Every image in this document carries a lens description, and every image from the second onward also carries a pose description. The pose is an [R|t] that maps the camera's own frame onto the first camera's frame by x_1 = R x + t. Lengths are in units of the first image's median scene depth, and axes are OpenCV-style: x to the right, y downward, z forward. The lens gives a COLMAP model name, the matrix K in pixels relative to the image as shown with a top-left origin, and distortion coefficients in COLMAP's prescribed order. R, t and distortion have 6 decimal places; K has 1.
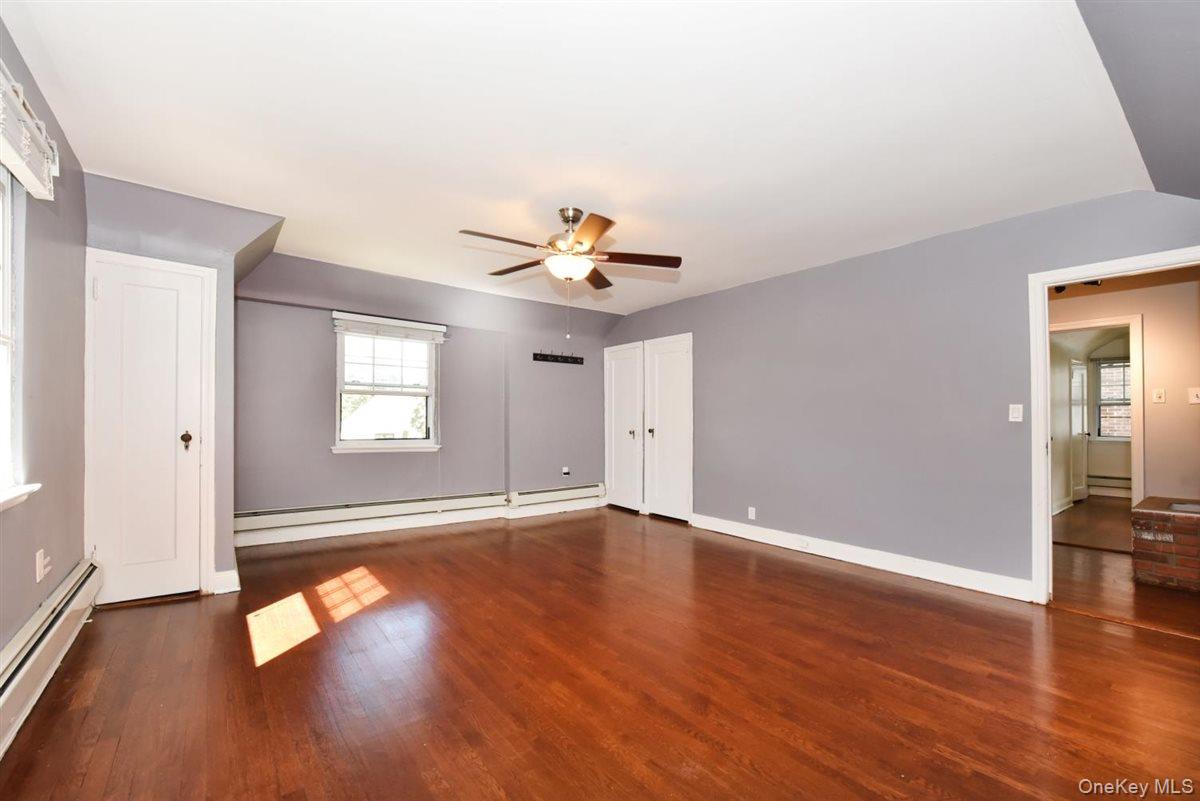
lens RADIAL K [[489.4, 0, 599.2], [0, 489.4, 403.7], [0, 0, 1]] dist [-0.002690, 0.000312]
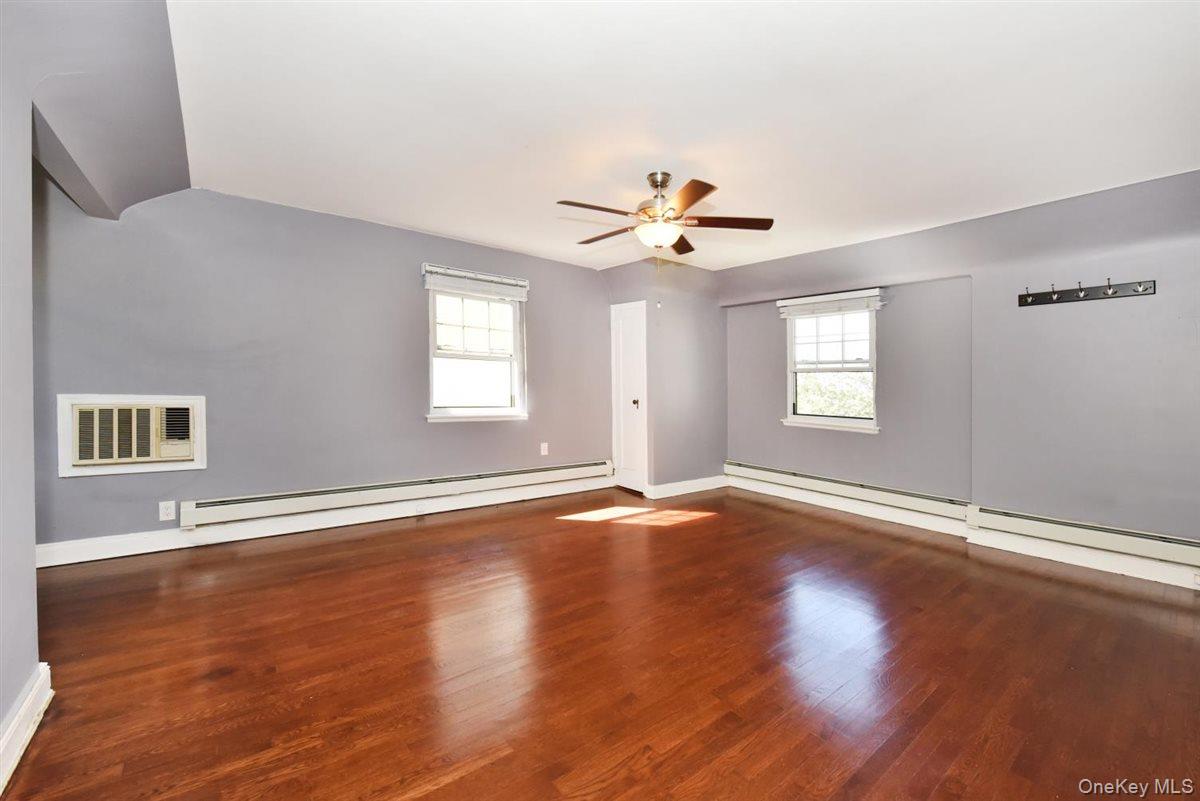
lens RADIAL K [[489.4, 0, 599.9], [0, 489.4, 391.4], [0, 0, 1]] dist [-0.002690, 0.000312]
pose [[0.022298, -0.003488, -0.999745, 0.585408], [0.005181, 0.999981, -0.003374, 0.024250], [0.999738, -0.005104, 0.022315, 0.546658]]
